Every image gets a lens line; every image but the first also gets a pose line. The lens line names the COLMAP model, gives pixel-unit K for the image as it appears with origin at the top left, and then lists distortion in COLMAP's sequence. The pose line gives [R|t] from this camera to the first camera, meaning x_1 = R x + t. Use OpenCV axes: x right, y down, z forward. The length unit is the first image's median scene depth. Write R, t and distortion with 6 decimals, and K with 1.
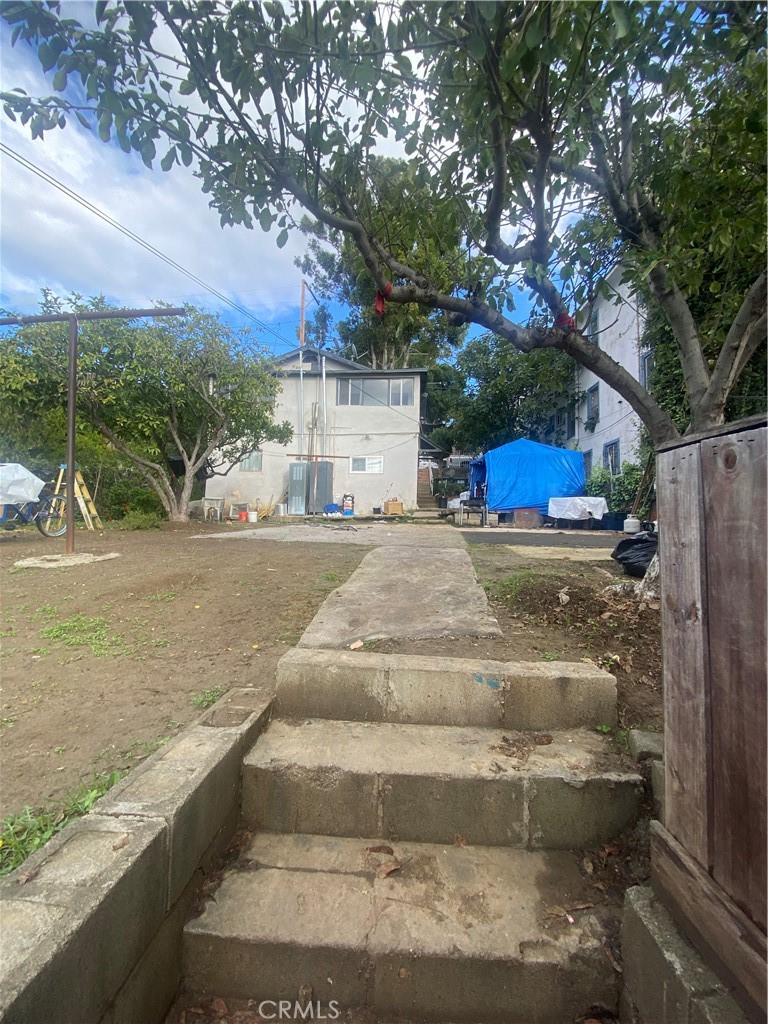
lens RADIAL K [[409.7, 0, 384.0], [0, 409.7, 512.0], [0, 0, 1]] dist [0.041751, -0.030539]
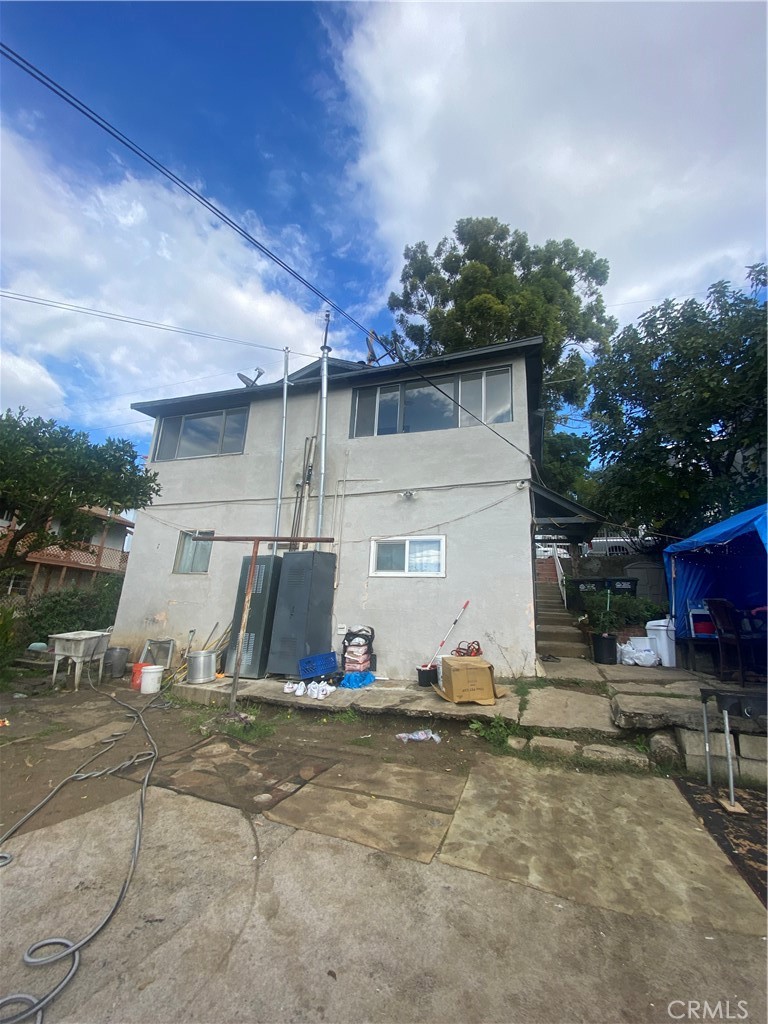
lens RADIAL K [[409.7, 0, 384.0], [0, 409.7, 512.0], [0, 0, 1]] dist [0.041751, -0.030539]
pose [[0.963960, -0.043171, -0.262520, 0.040803], [-0.013243, 0.977737, -0.209416, -0.056745], [0.265716, 0.205345, 0.941928, 0.457515]]
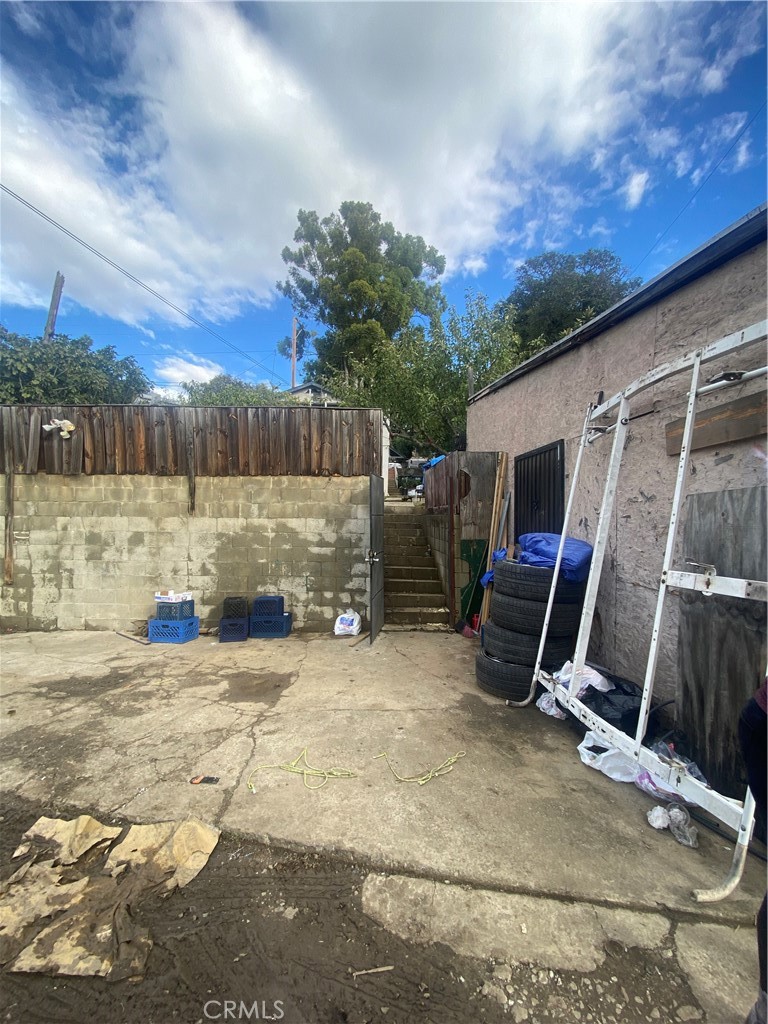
lens RADIAL K [[409.7, 0, 384.0], [0, 409.7, 512.0], [0, 0, 1]] dist [0.041751, -0.030539]
pose [[0.995984, 0.000102, 0.089535, -0.053430], [-0.000673, 0.999980, 0.006346, 0.032865], [-0.089533, -0.006381, 0.995963, -0.394229]]
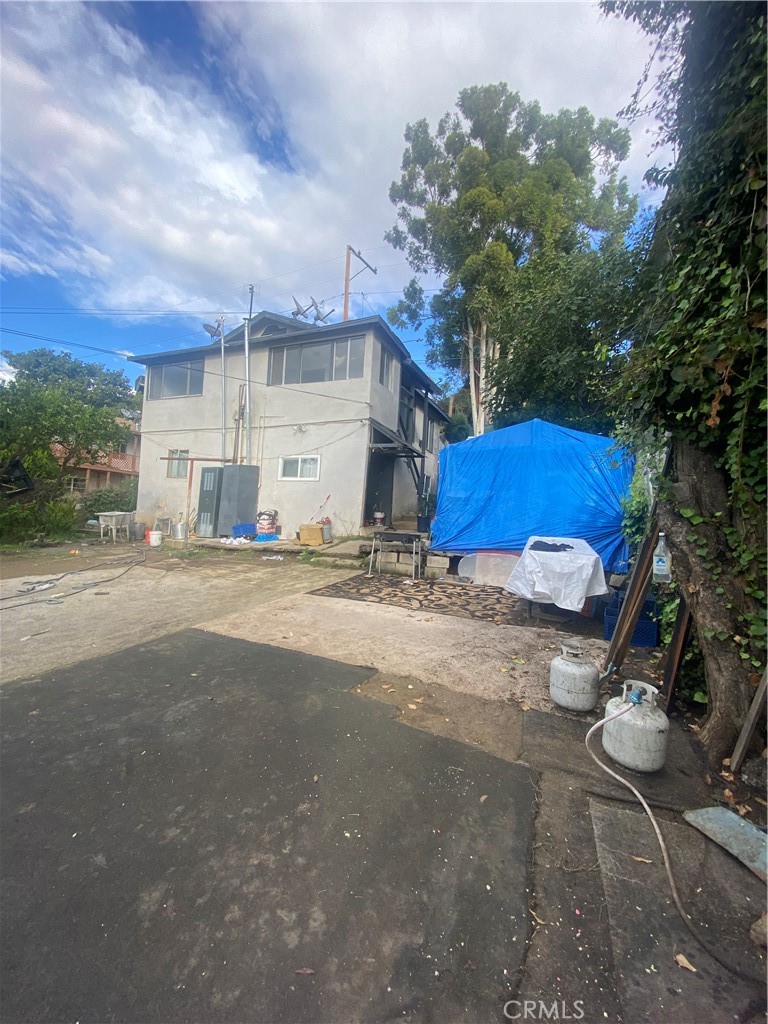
lens RADIAL K [[412.6, 0, 391.8], [0, 412.6, 506.3], [0, 0, 1]] dist [0.025101, -0.015616]
pose [[0.941480, 0.018639, -0.336554, 0.276342], [-0.014697, 0.999790, 0.014256, -0.050340], [0.336749, -0.008475, 0.941556, 0.312409]]
